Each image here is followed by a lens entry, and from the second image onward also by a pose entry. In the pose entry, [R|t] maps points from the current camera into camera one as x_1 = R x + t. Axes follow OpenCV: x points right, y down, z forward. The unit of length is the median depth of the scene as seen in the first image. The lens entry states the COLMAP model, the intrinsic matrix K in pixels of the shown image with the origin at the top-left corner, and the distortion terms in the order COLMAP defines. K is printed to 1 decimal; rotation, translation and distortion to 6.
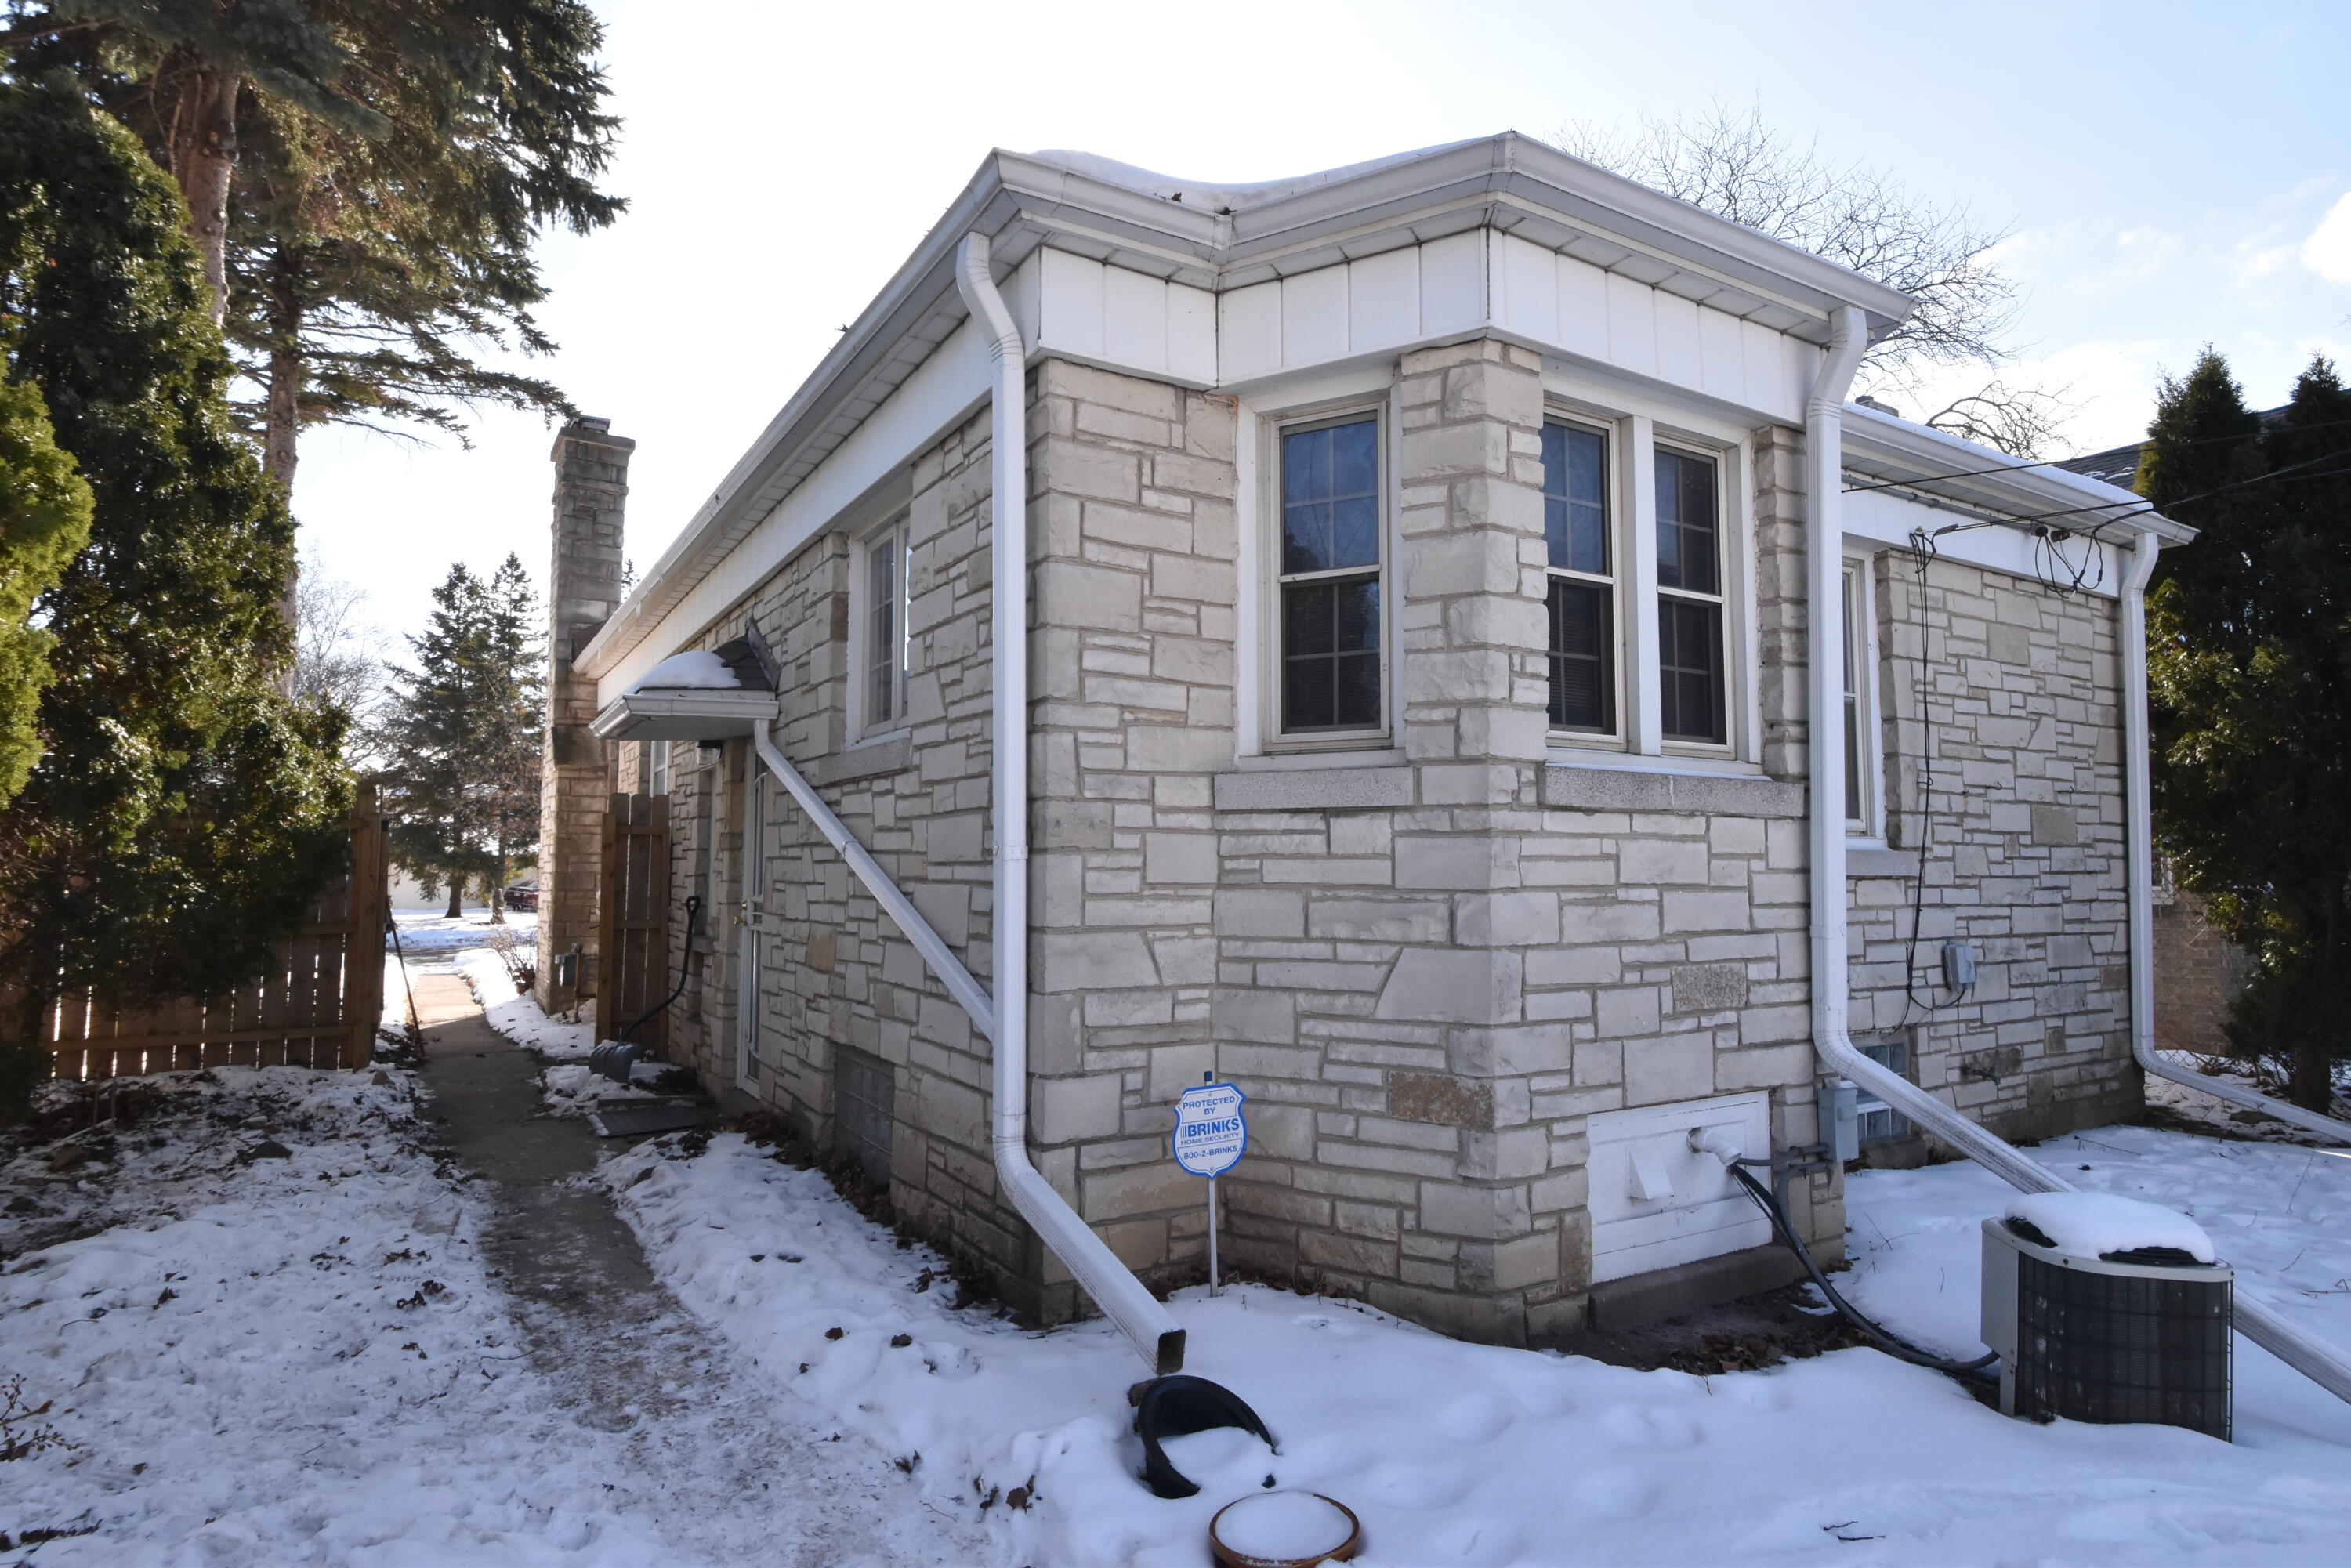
lens RADIAL K [[1275.2, 0, 1172.4], [0, 1275.2, 772.3], [0, 0, 1]] dist [0.059681, -0.054952]
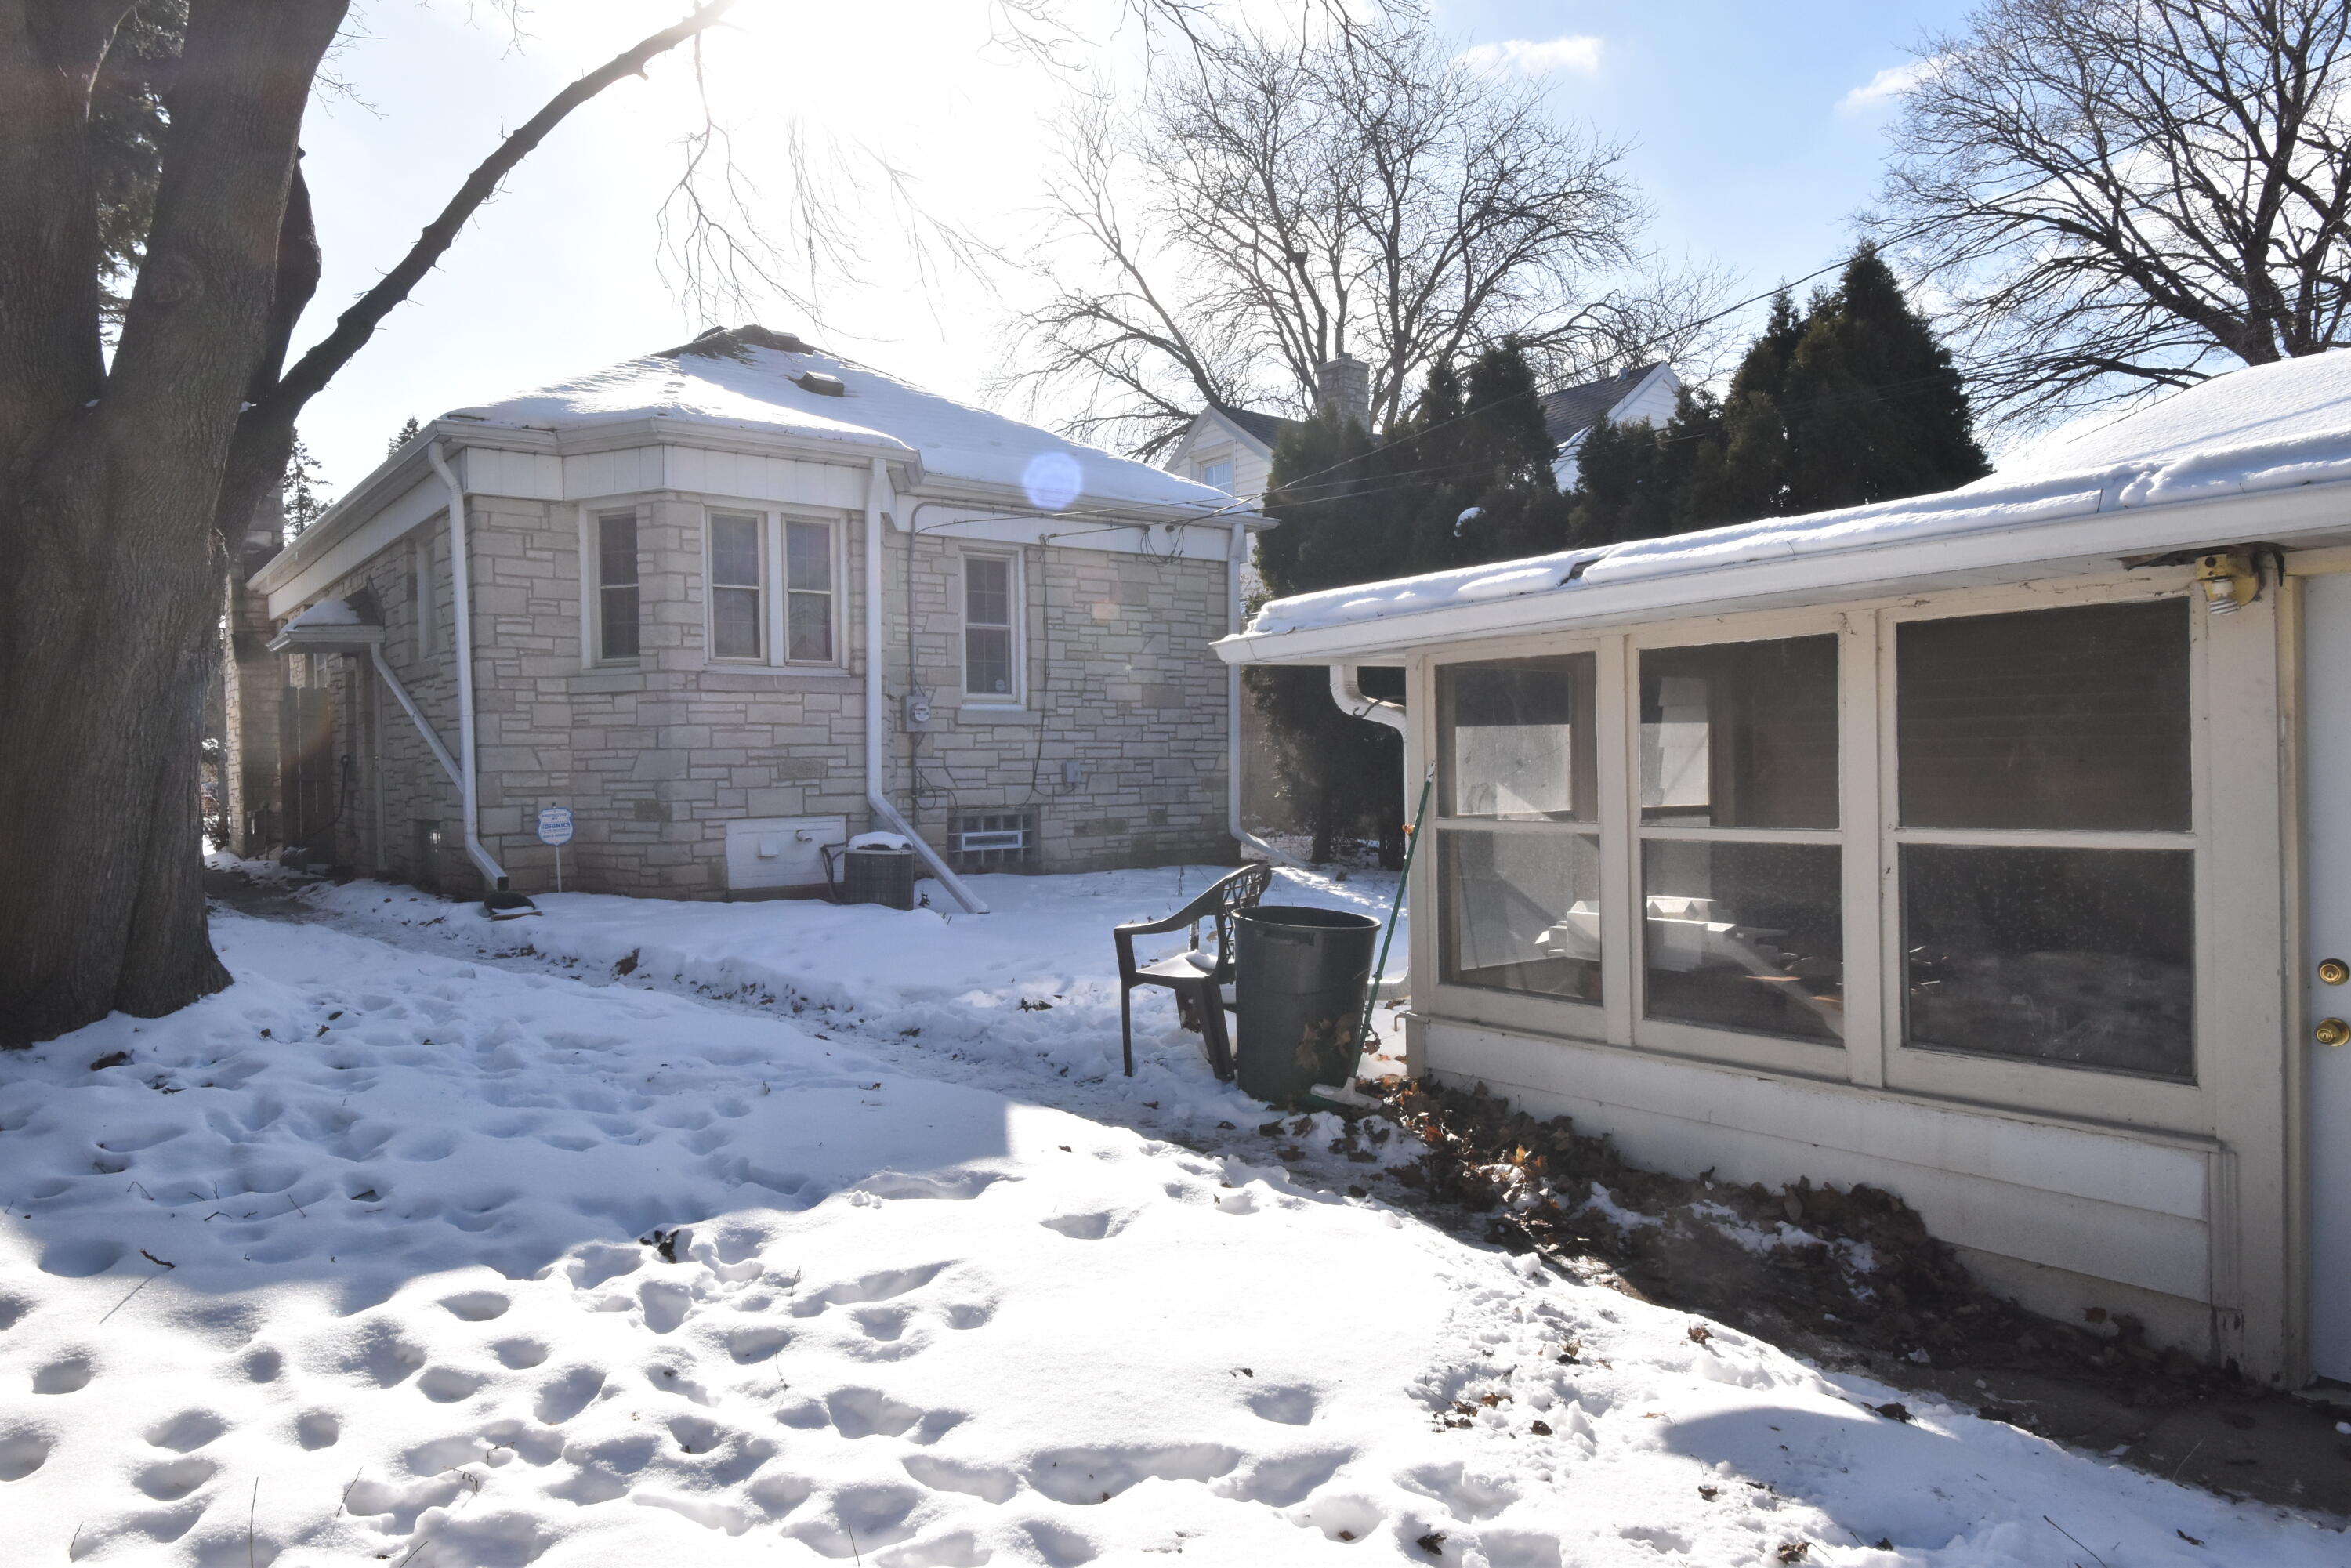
lens RADIAL K [[1517.4, 0, 1167.9], [0, 1517.4, 777.9], [0, 0, 1]] dist [0.047384, -0.001156]
pose [[0.994472, -0.018962, 0.103280, 0.796977], [0.010237, 0.996383, 0.084357, -0.038268], [-0.104506, -0.082834, 0.991069, -1.777631]]
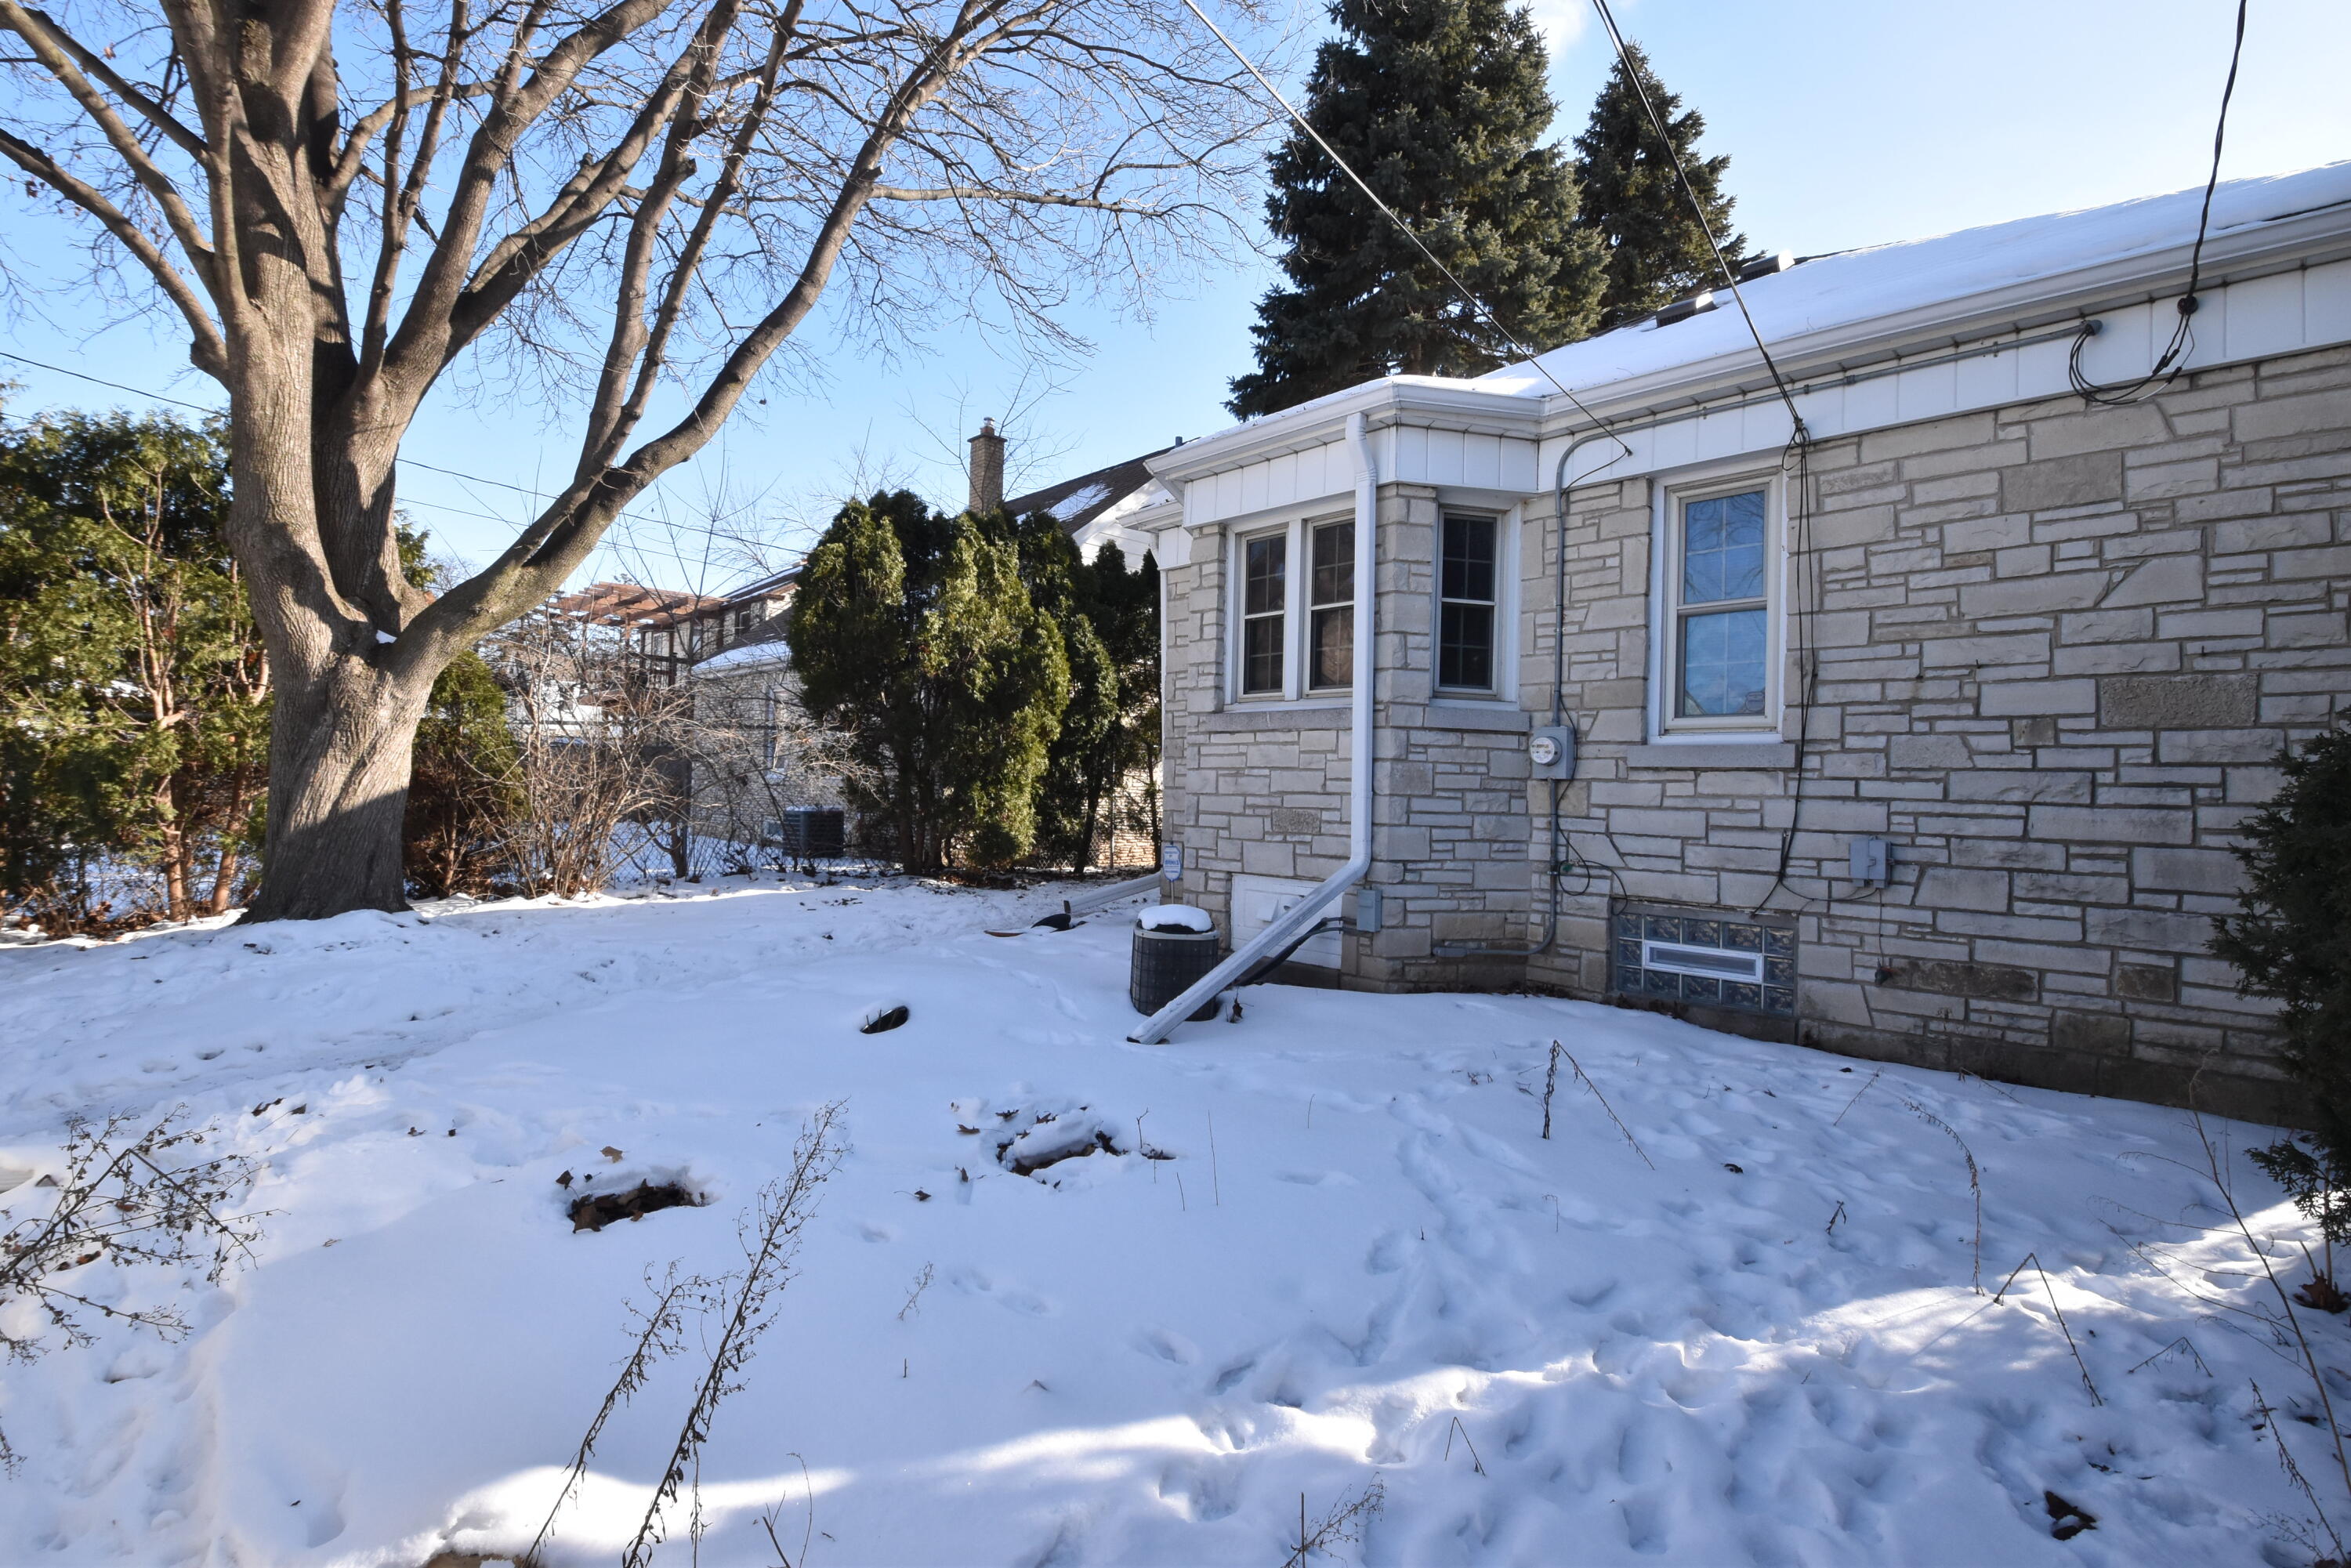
lens RADIAL K [[1019.3, 0, 1175.5], [0, 1019.3, 784.0], [0, 0, 1]] dist [-0.046265, -0.000283]
pose [[0.198072, -0.003416, -0.980182, 1.879663], [0.048820, 0.998787, 0.006384, 0.095805], [0.978971, -0.049117, 0.197998, 0.544024]]
